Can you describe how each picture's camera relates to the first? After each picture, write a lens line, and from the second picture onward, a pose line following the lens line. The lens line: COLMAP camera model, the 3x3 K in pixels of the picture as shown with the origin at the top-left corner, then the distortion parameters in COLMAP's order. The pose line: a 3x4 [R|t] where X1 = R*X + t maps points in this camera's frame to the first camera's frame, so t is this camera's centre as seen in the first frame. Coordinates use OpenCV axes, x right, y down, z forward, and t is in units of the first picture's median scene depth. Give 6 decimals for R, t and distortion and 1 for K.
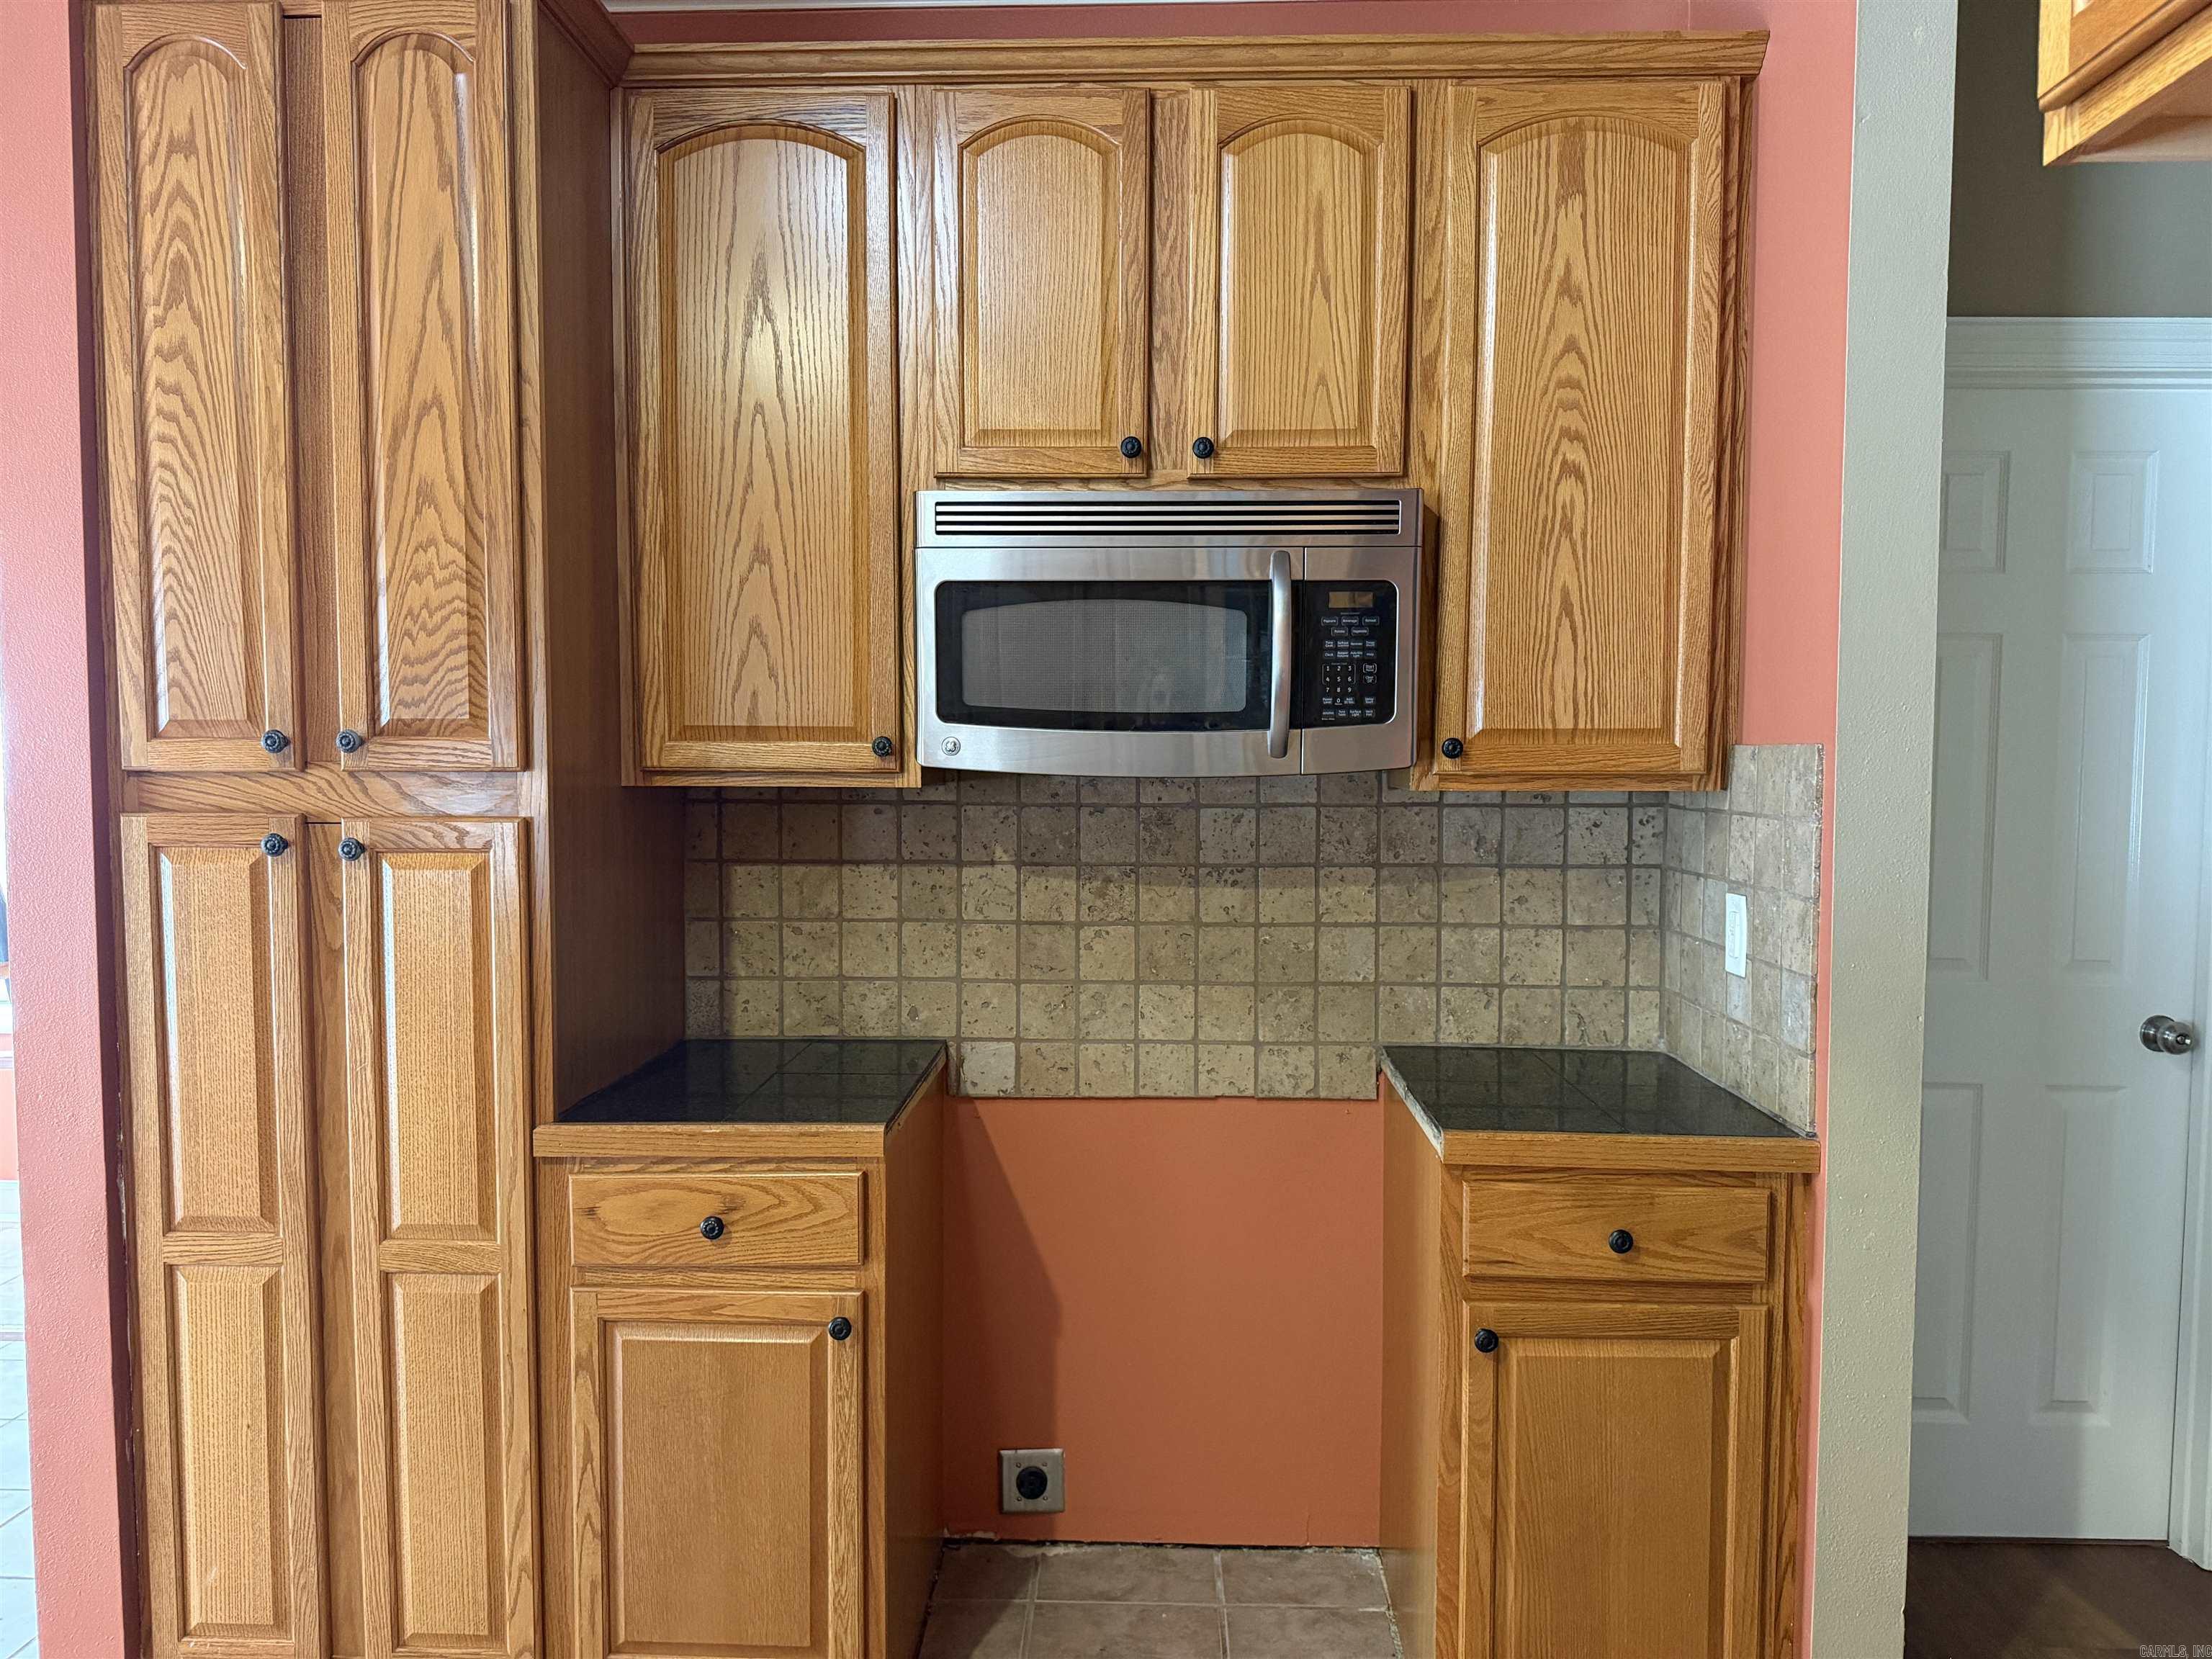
lens RADIAL K [[1552.7, 0, 1010.2], [0, 1552.7, 844.3], [0, 0, 1]] dist [0.025722, -0.058203]
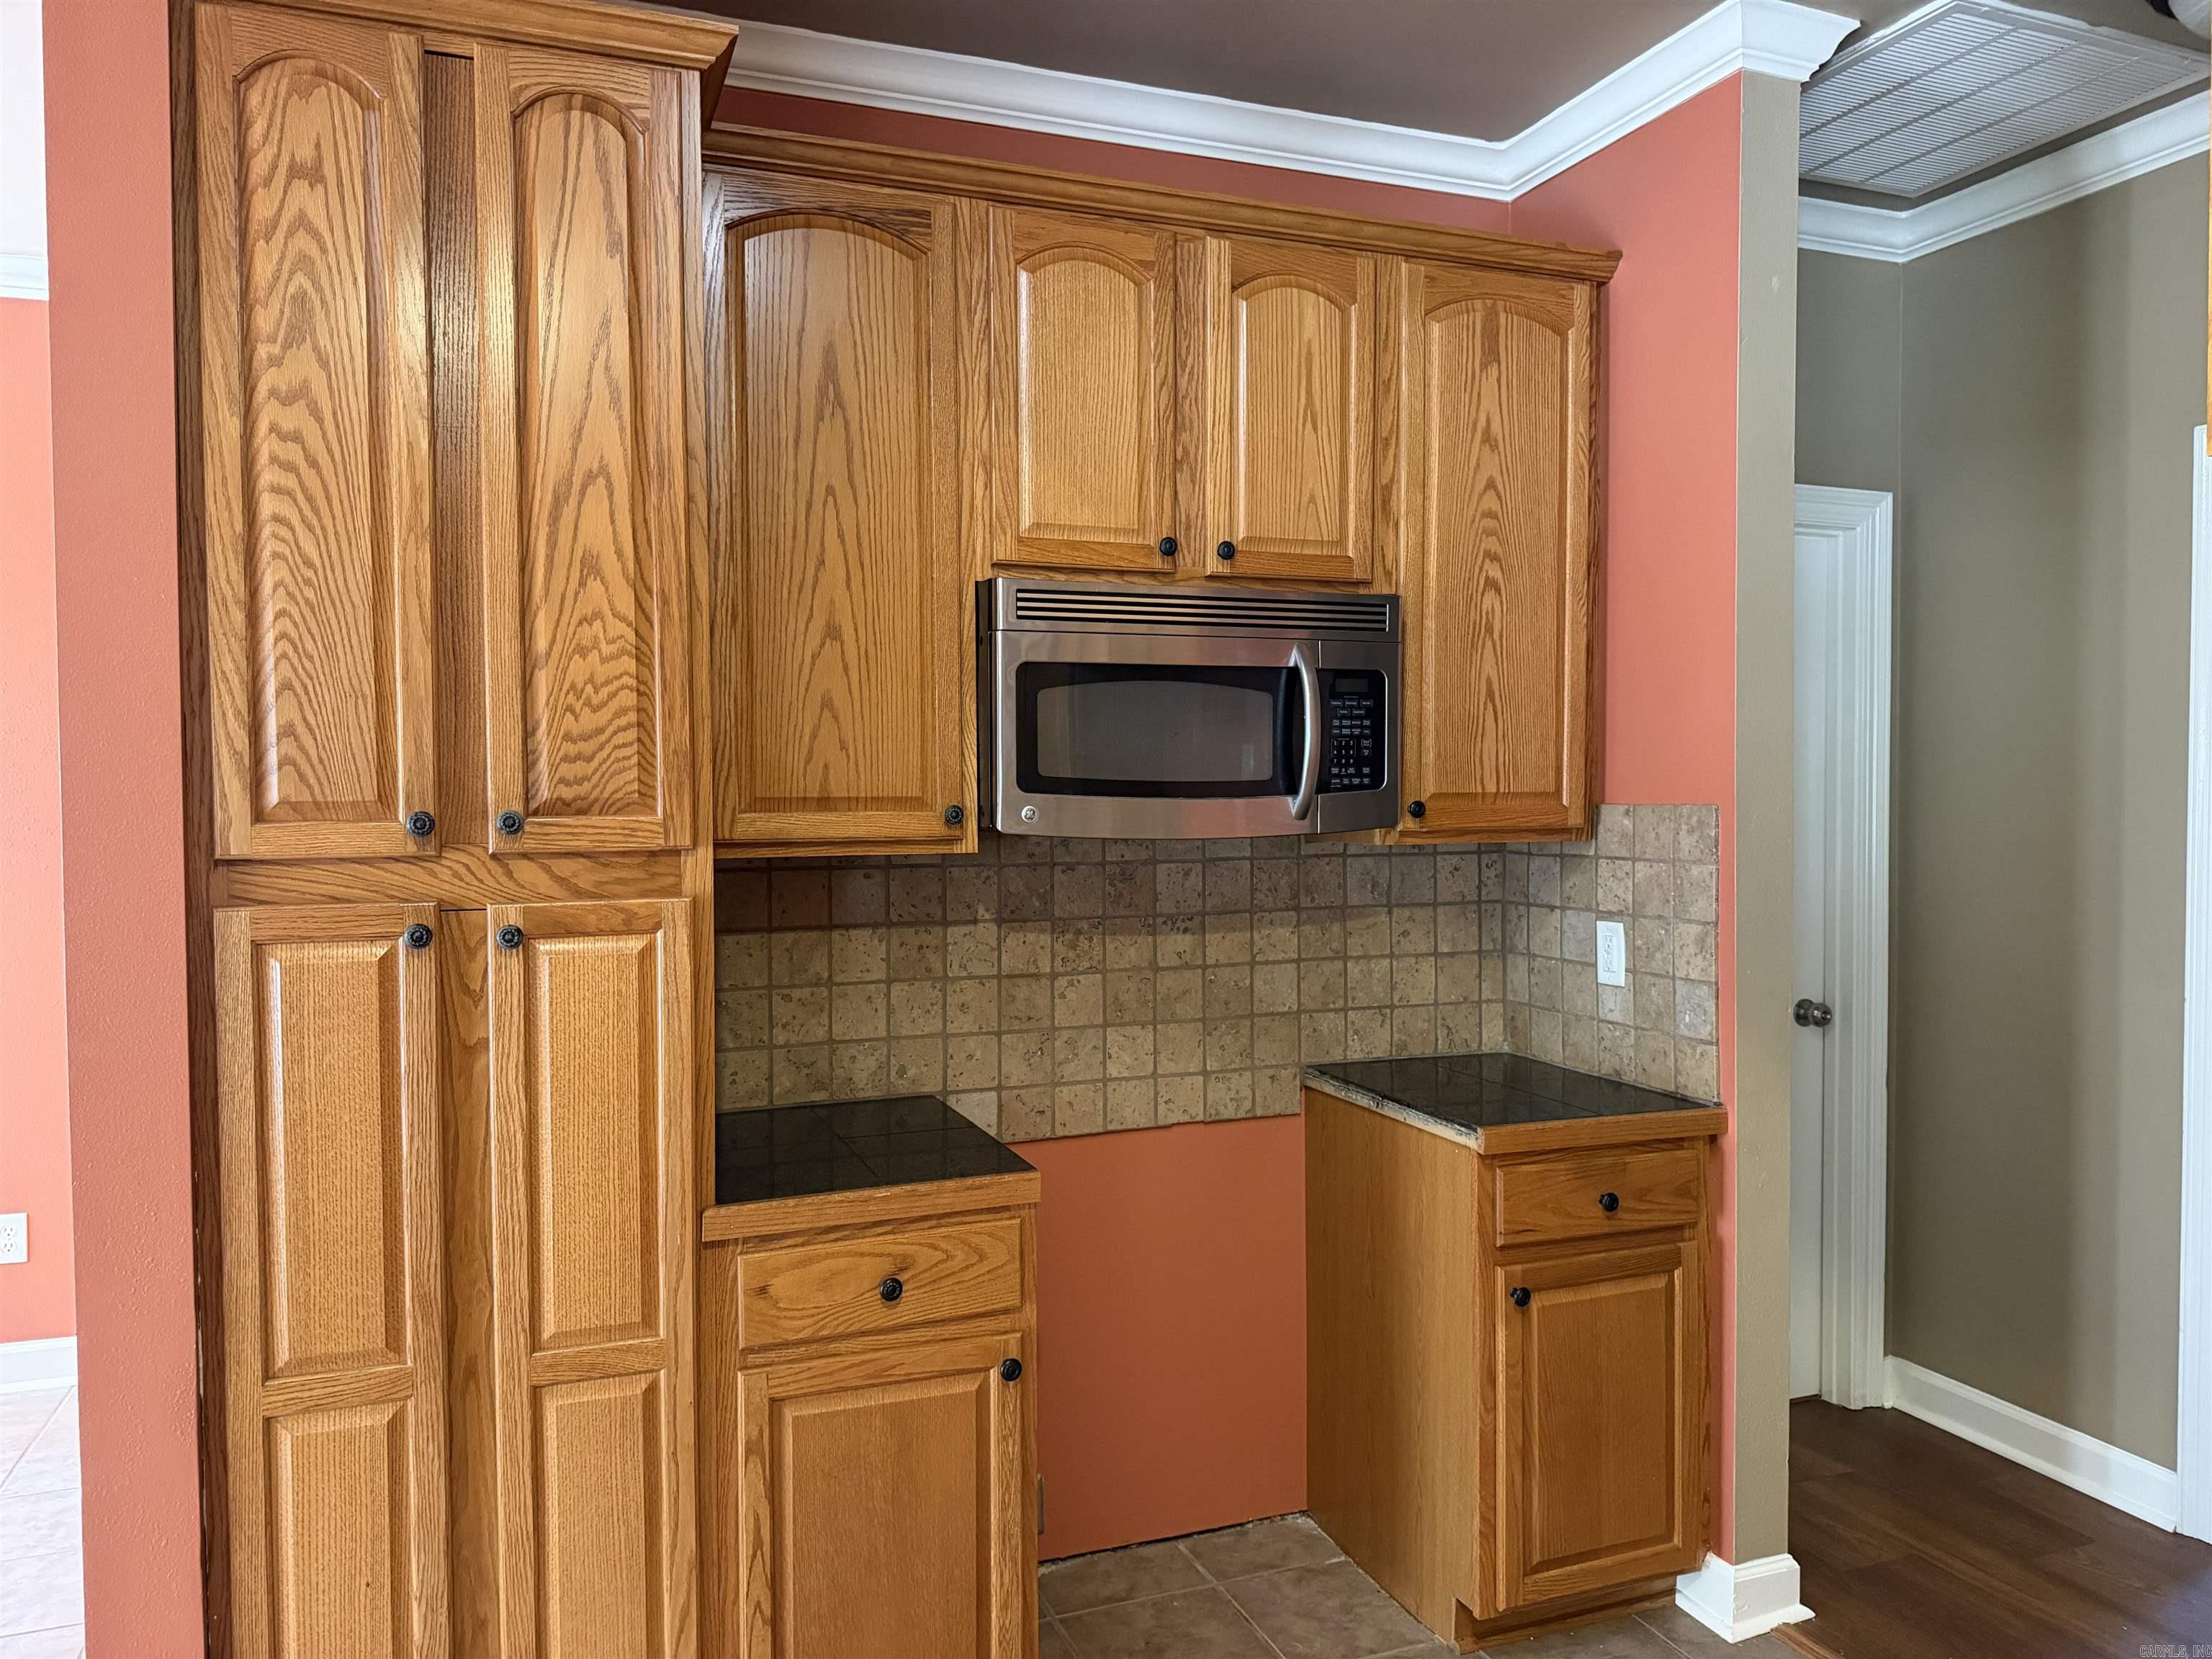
lens RADIAL K [[1552.7, 0, 1105.1], [0, 1552.7, 841.2], [0, 0, 1]] dist [0.025722, -0.058203]
pose [[0.920033, -0.022274, 0.391206, -0.416403], [0.033804, 0.999173, -0.022609, -0.019188], [-0.390379, 0.034025, 0.920025, -0.006983]]
